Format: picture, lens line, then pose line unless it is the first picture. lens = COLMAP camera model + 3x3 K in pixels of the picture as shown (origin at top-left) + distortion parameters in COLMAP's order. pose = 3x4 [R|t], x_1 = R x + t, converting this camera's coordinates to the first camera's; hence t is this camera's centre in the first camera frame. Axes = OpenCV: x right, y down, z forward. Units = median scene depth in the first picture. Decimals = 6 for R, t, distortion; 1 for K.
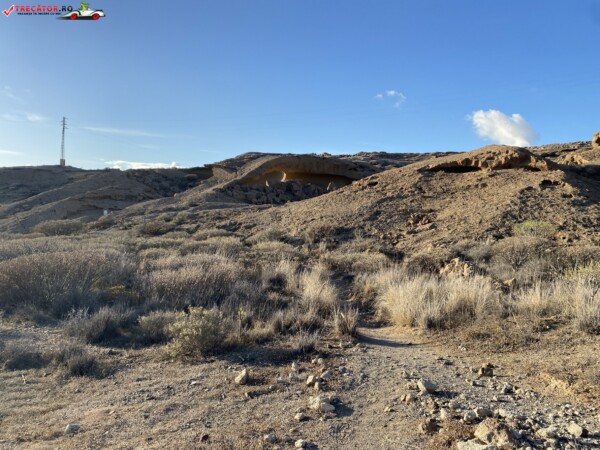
lens RADIAL K [[446.3, 0, 300.5], [0, 446.3, 215.9], [0, 0, 1]] dist [0.109189, -0.166029]
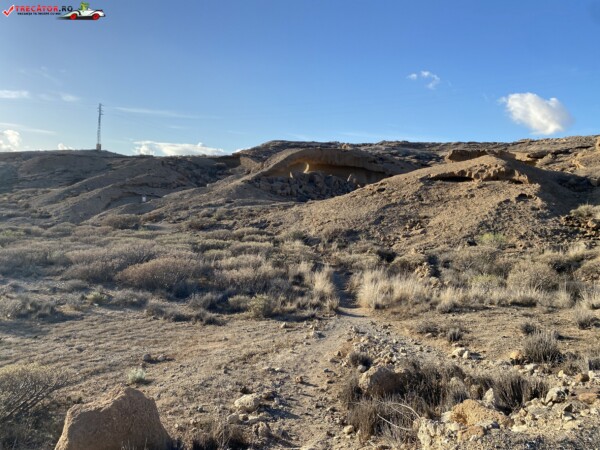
lens RADIAL K [[446.3, 0, 300.5], [0, 446.3, 215.9], [0, 0, 1]] dist [0.109189, -0.166029]
pose [[0.998495, 0.020846, -0.050719, 0.012755], [-0.018832, 0.999027, 0.039868, -0.058129], [0.051501, -0.038853, 0.997917, -0.244203]]
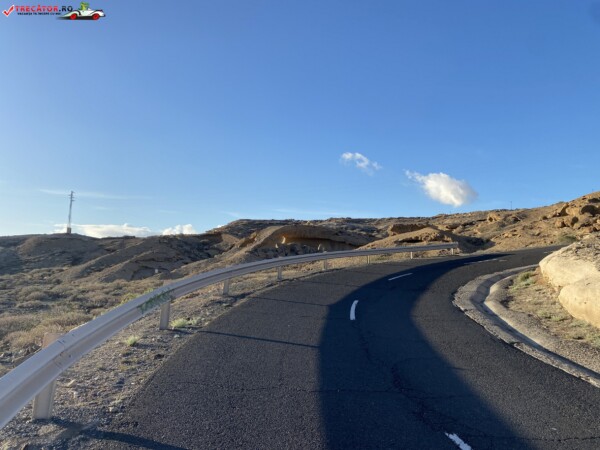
lens RADIAL K [[446.3, 0, 300.5], [0, 446.3, 215.9], [0, 0, 1]] dist [0.109189, -0.166029]
pose [[0.994378, -0.013172, 0.105064, -0.484444], [0.026599, 0.991489, -0.127443, 0.040421], [-0.102491, 0.129521, 0.986266, -1.273002]]
